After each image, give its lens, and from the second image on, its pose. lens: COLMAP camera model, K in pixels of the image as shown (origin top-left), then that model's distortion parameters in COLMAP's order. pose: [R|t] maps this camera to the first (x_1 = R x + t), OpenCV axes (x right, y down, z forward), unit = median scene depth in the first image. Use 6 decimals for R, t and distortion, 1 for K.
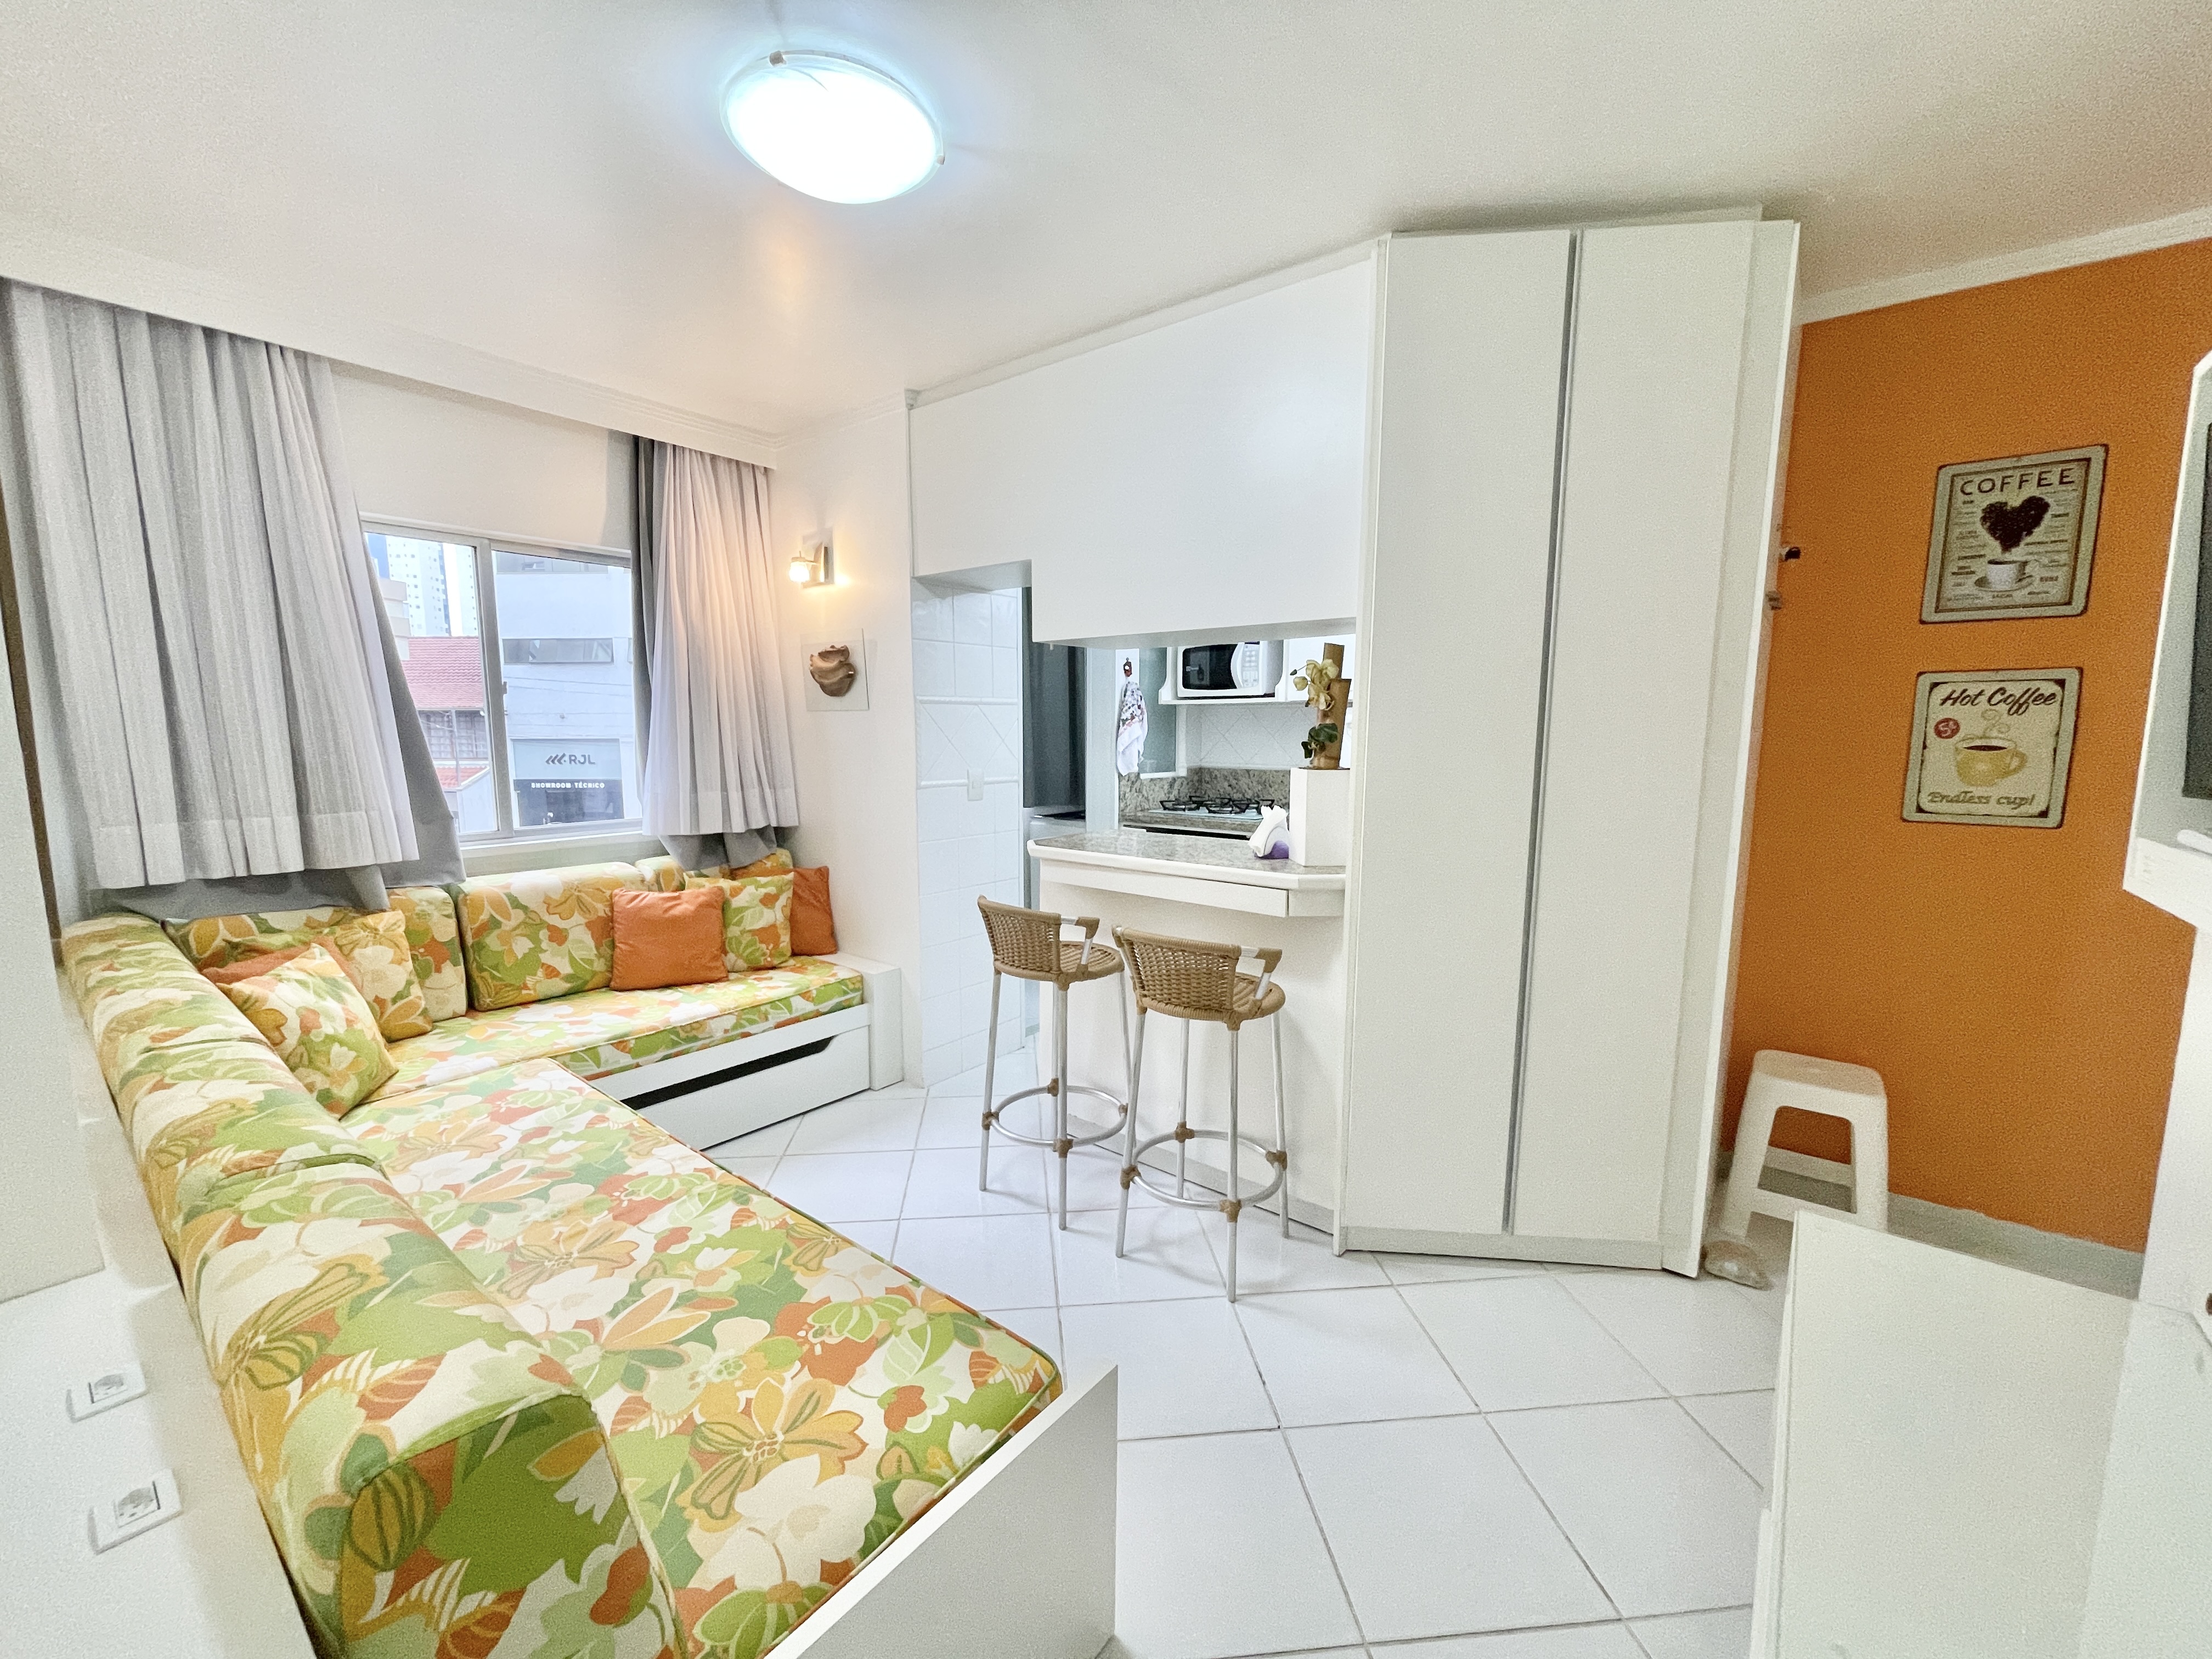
lens RADIAL K [[892.5, 0, 1102.2], [0, 892.5, 836.8], [0, 0, 1]] dist [-0.001823, 0.000984]
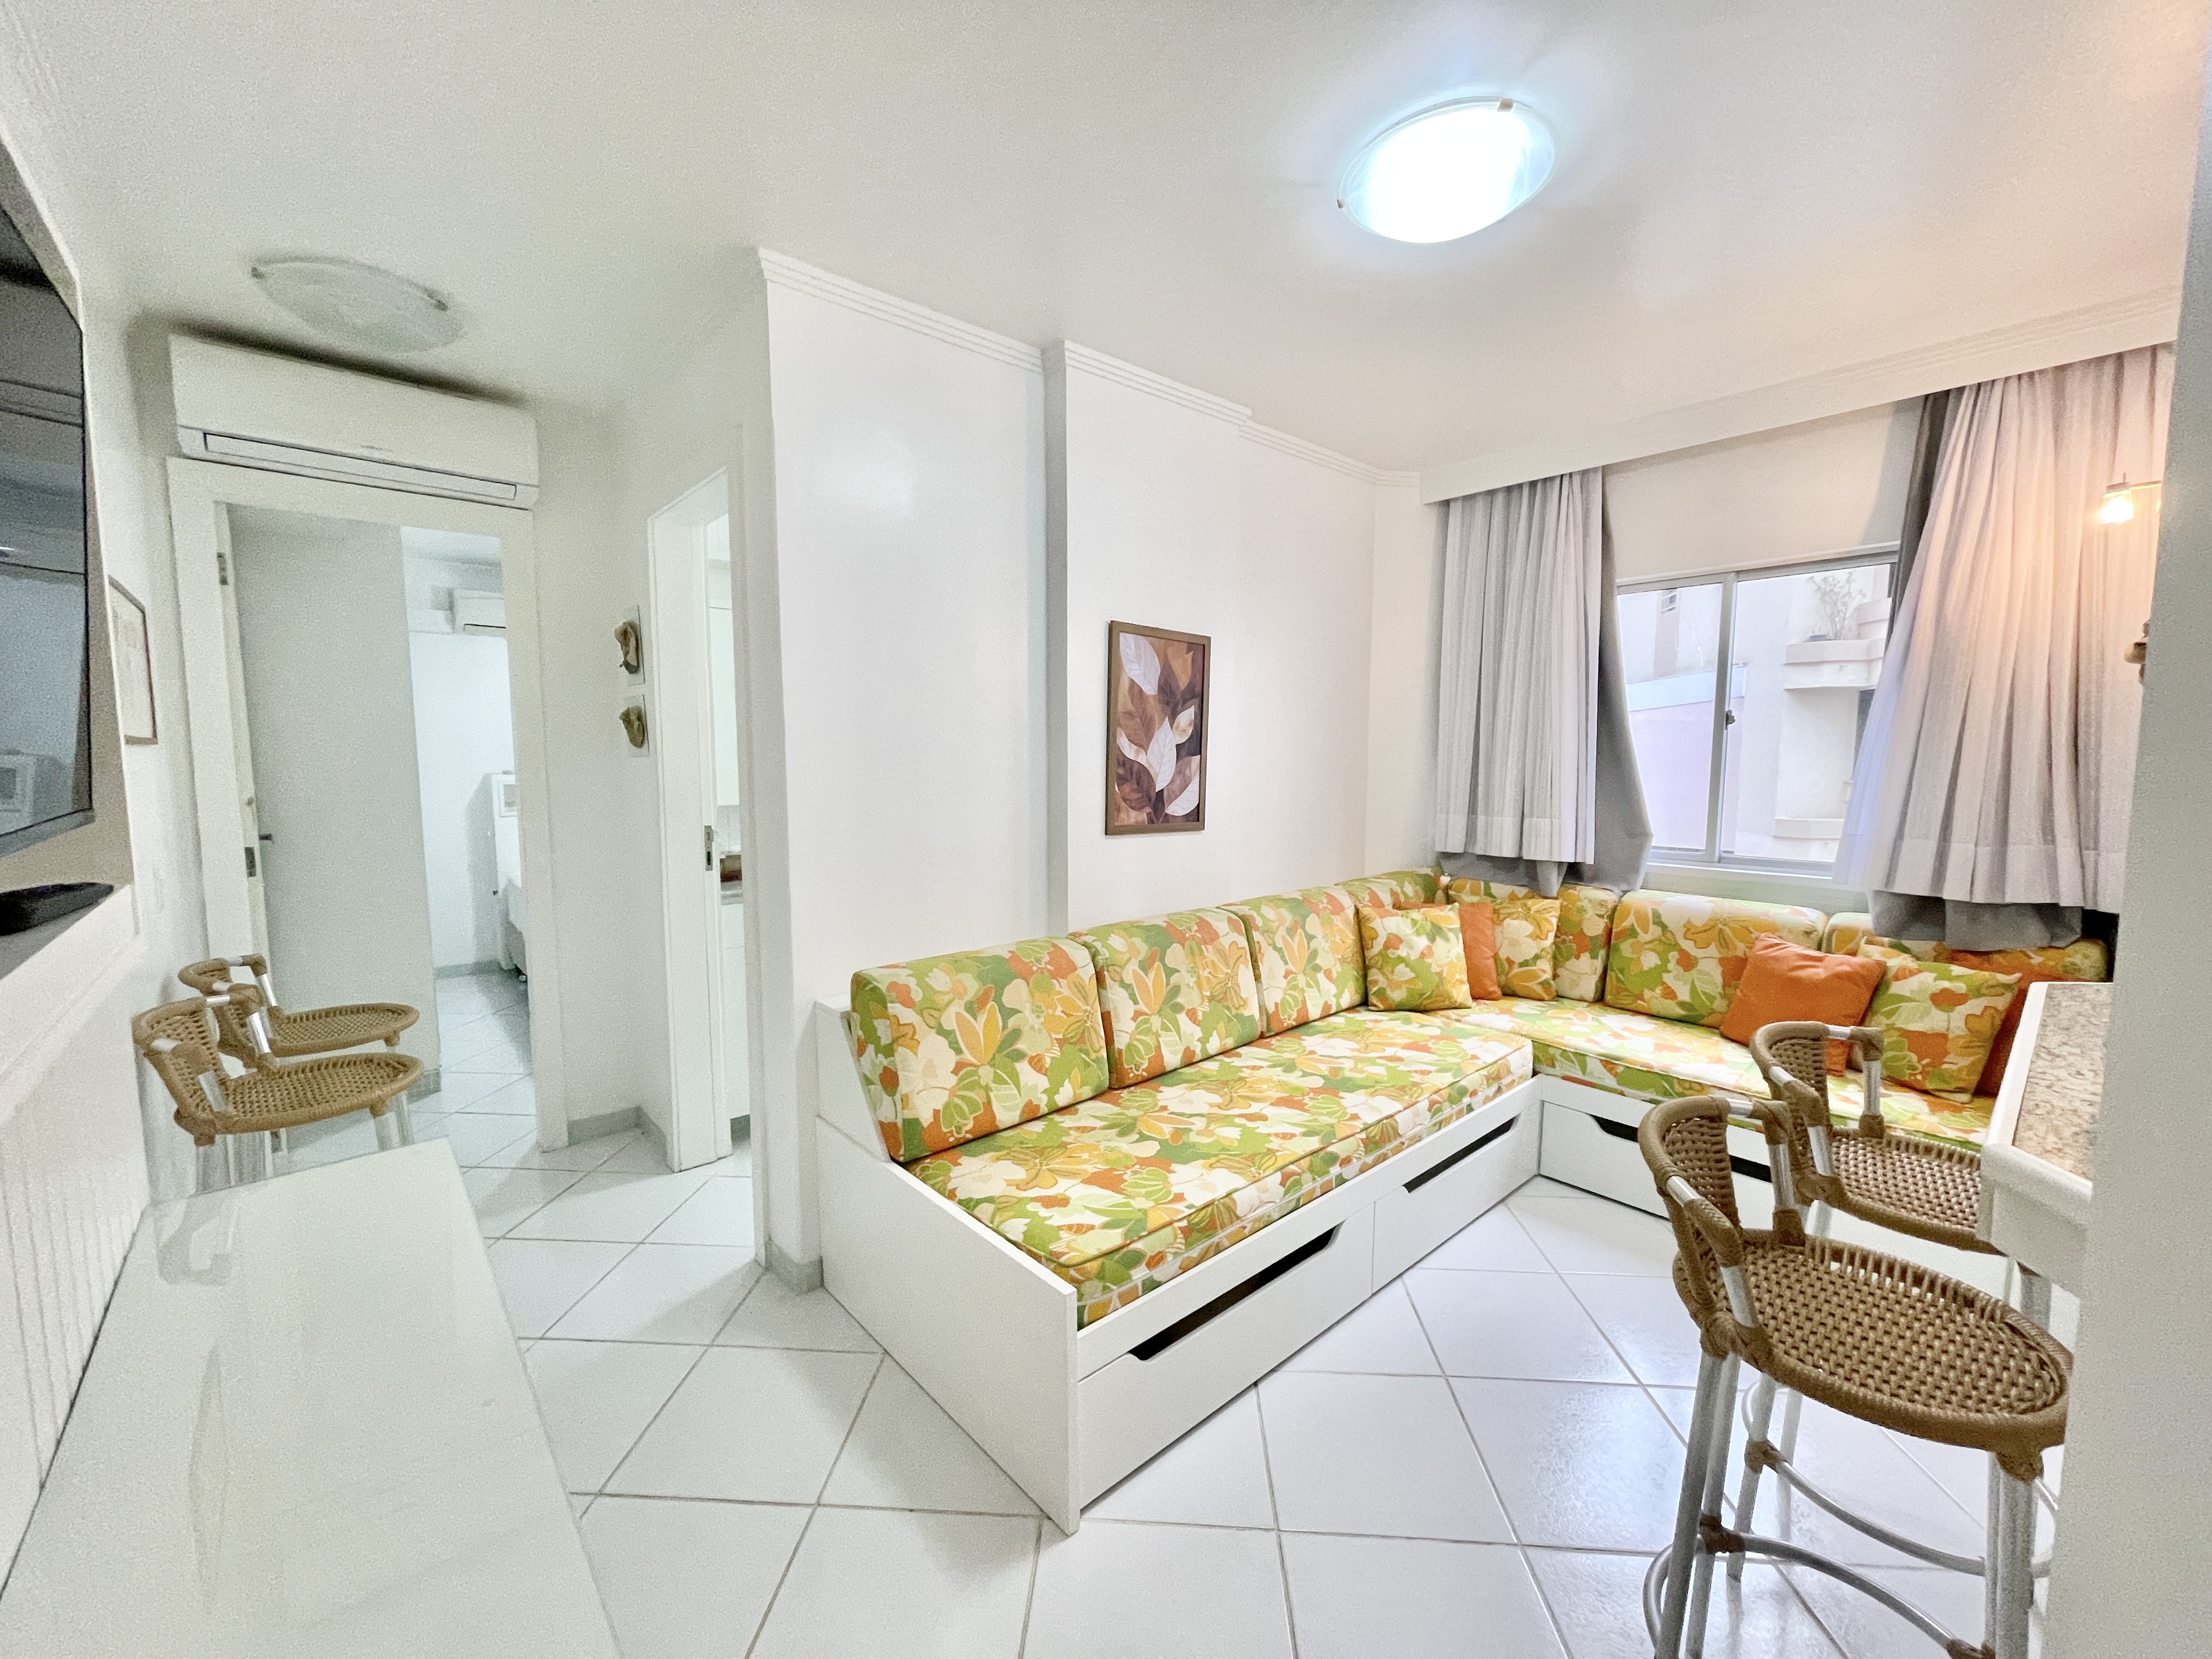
lens RADIAL K [[892.5, 0, 1102.2], [0, 892.5, 836.8], [0, 0, 1]] dist [-0.001823, 0.000984]
pose [[-0.178162, 0.089039, -0.979964, 0.476672], [-0.123509, 0.985998, 0.112041, -0.058512], [0.976219, 0.140996, -0.164671, 0.503460]]
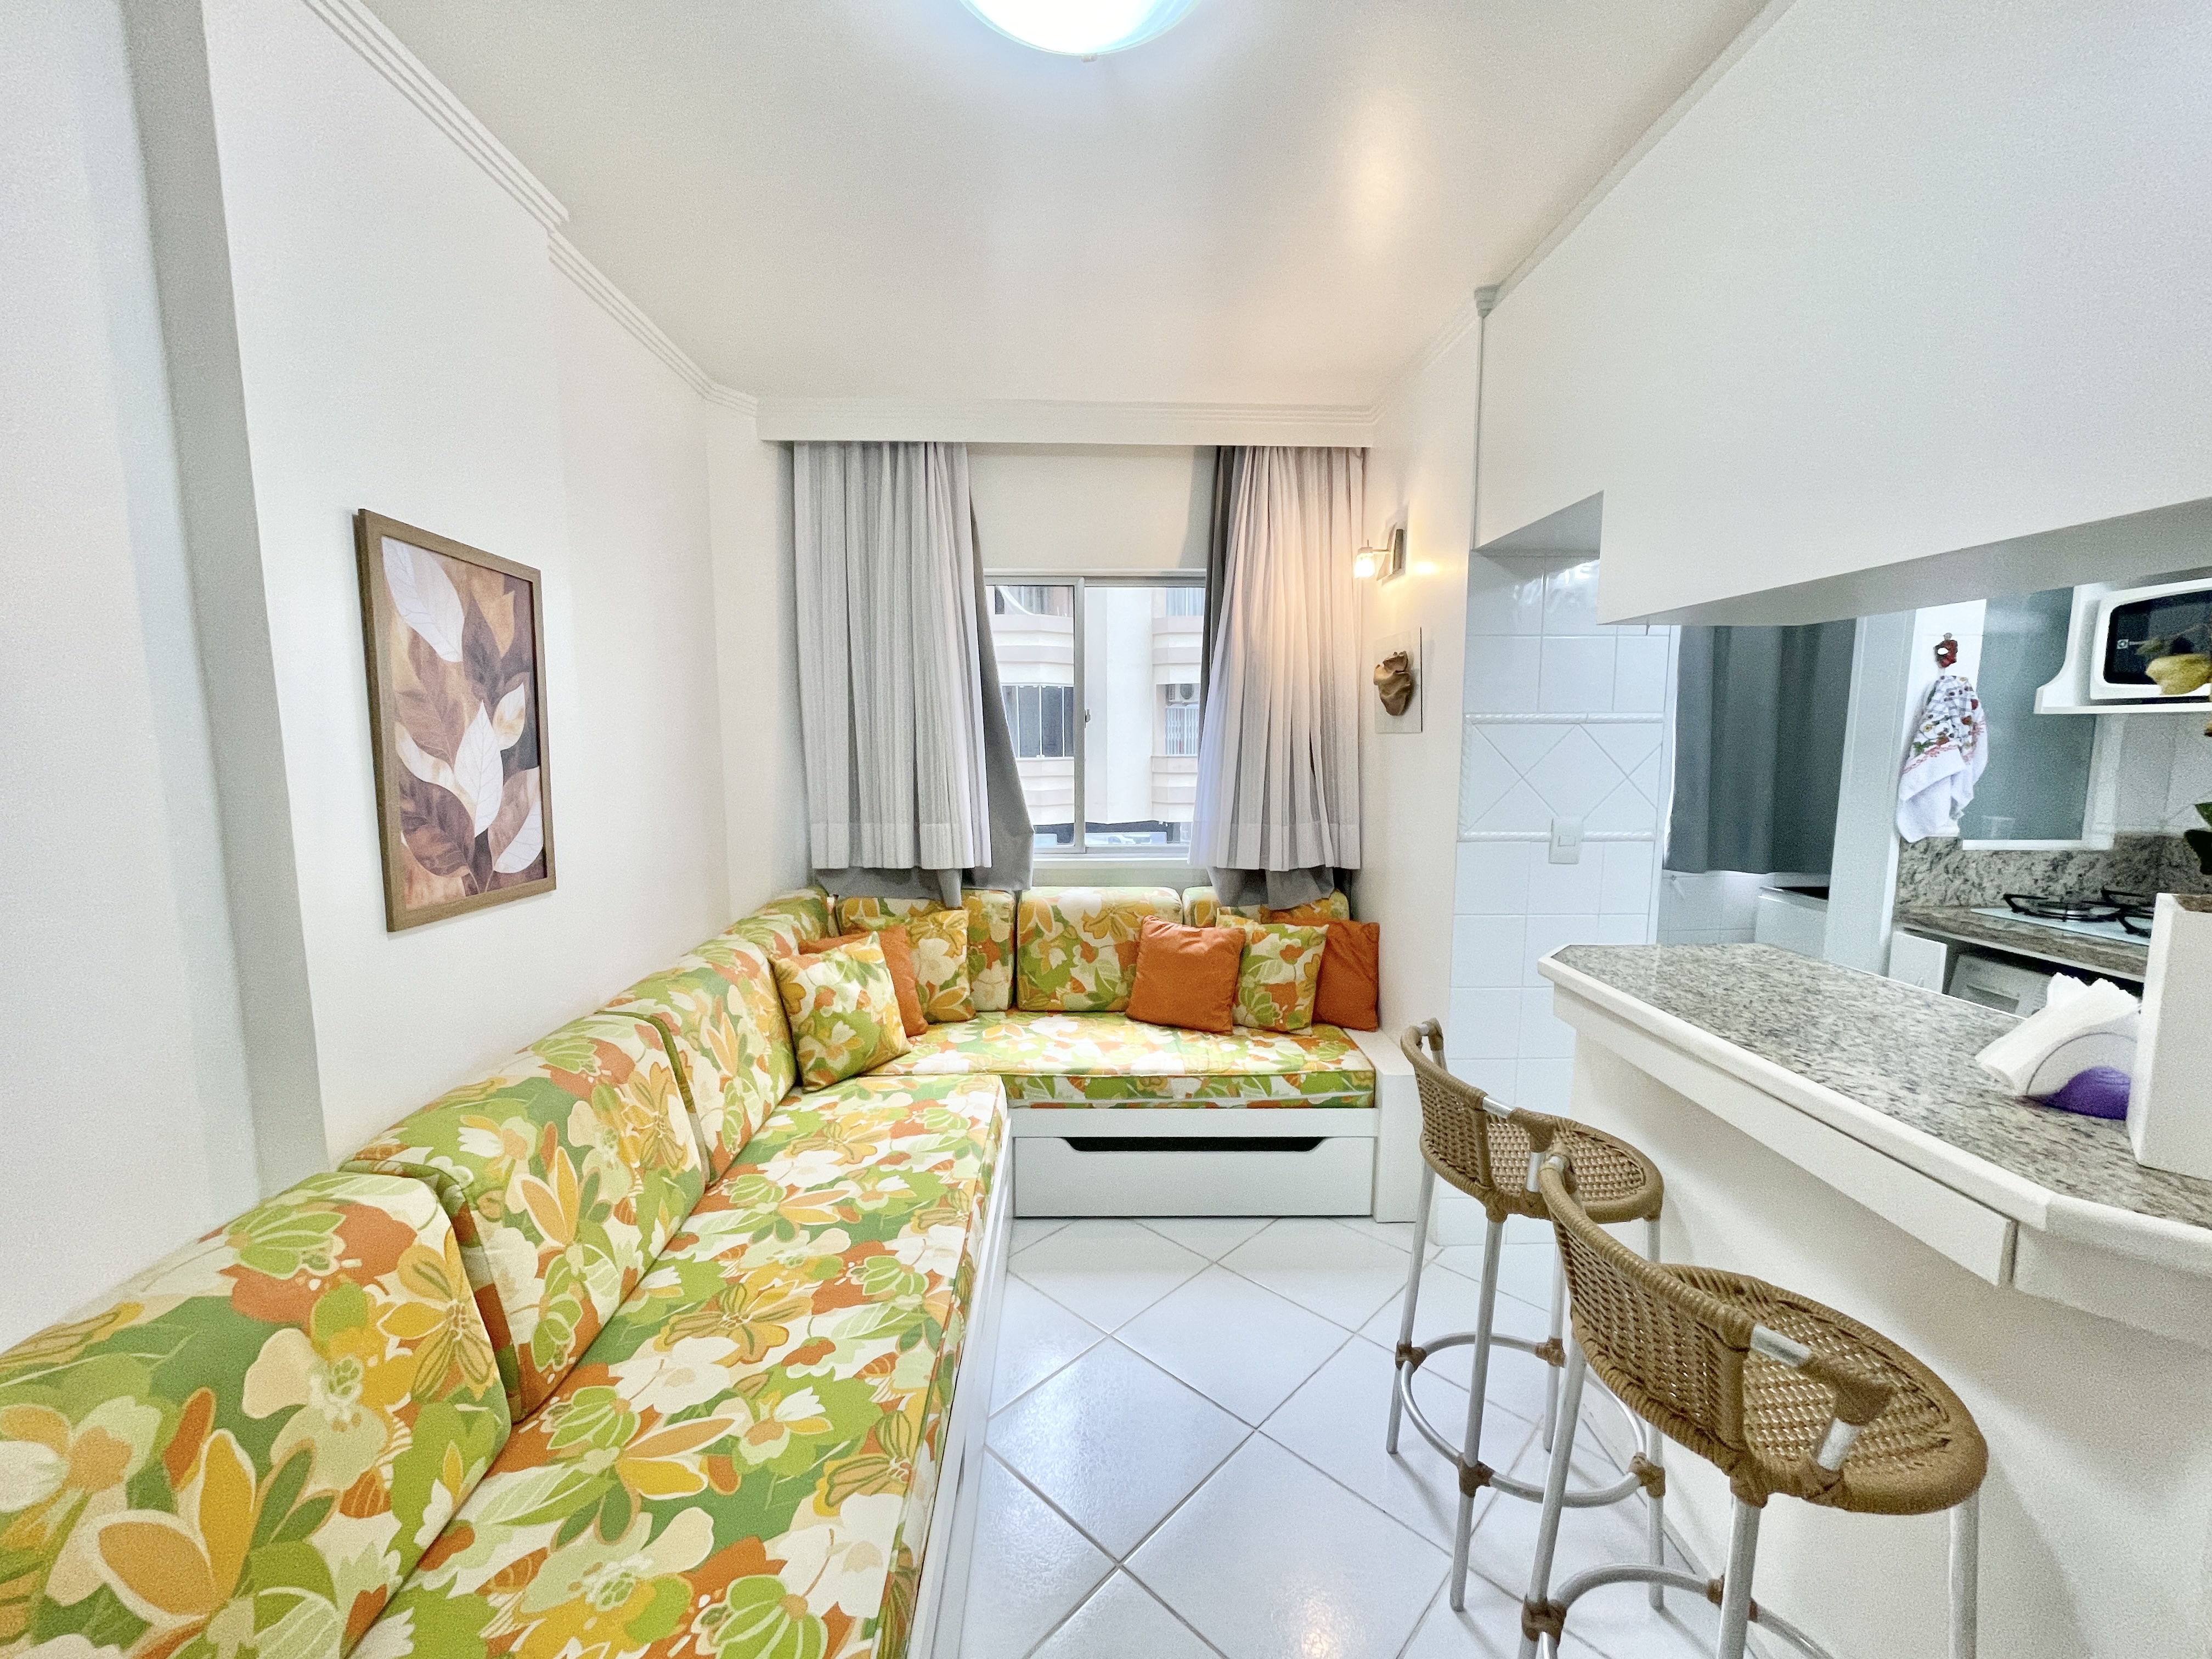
lens RADIAL K [[892.5, 0, 1102.2], [0, 892.5, 836.8], [0, 0, 1]] dist [-0.001823, 0.000984]
pose [[0.642846, 0.086318, -0.761117, 0.174485], [-0.094068, 0.995006, 0.033392, -0.059306], [0.760198, 0.050131, 0.647755, 0.335644]]
